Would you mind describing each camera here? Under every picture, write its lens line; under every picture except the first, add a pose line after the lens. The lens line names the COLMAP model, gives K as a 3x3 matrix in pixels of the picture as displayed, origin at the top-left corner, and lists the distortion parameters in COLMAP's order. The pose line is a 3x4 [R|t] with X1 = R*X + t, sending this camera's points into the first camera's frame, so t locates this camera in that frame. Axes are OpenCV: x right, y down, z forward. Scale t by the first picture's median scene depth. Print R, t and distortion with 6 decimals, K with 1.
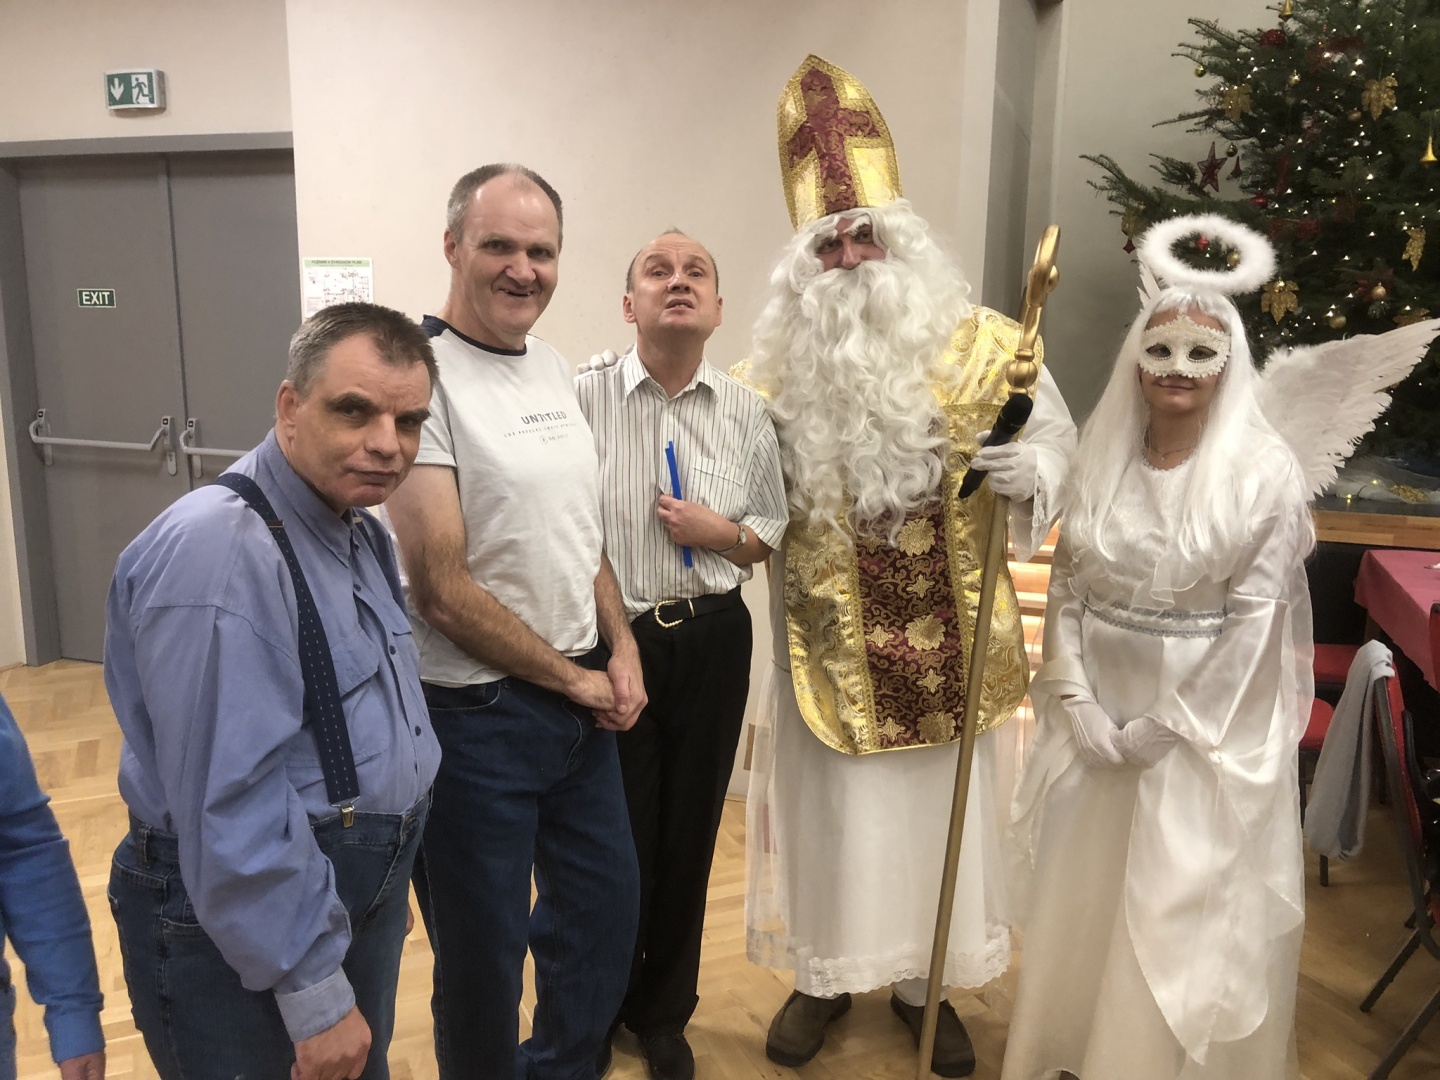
lens RADIAL K [[1150.8, 0, 720.0], [0, 1150.8, 540.0], [0, 0, 1]] dist [-0.000277, 0.002031]
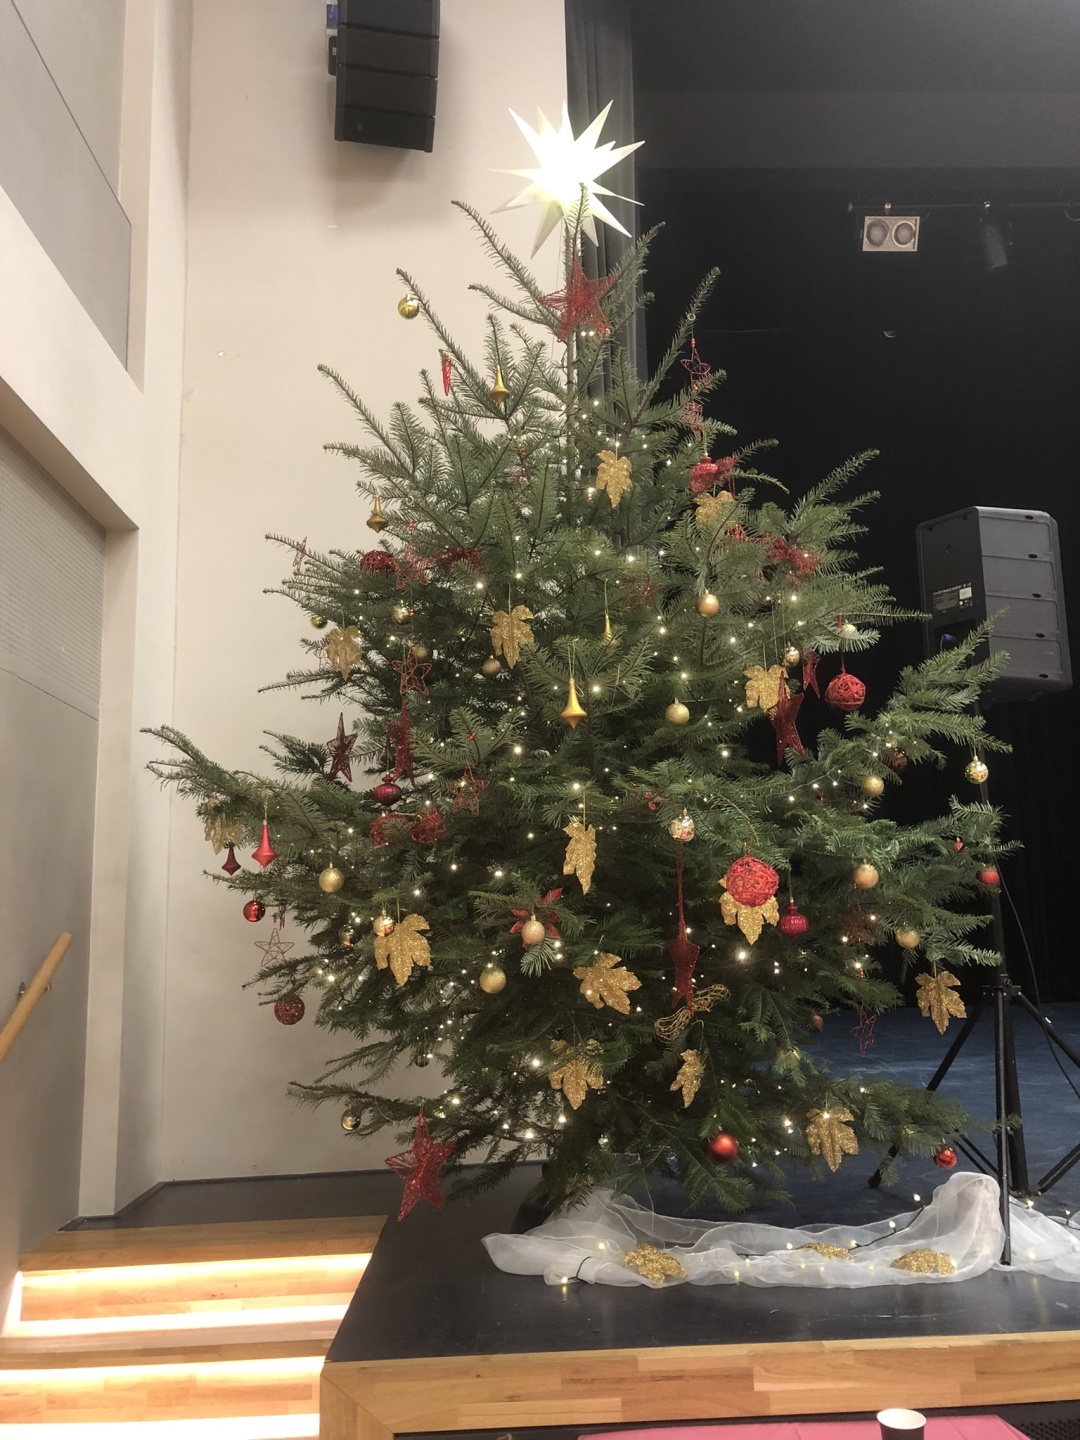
lens RADIAL K [[1150.8, 0, 540.0], [0, 1150.8, 720.0], [0, 0, 1]] dist [-0.000277, 0.002031]
pose [[0.927514, 0.018212, 0.373345, 0.319639], [0.120085, 0.931347, -0.343762, -0.102954], [-0.353975, 0.363677, 0.861650, 0.414082]]
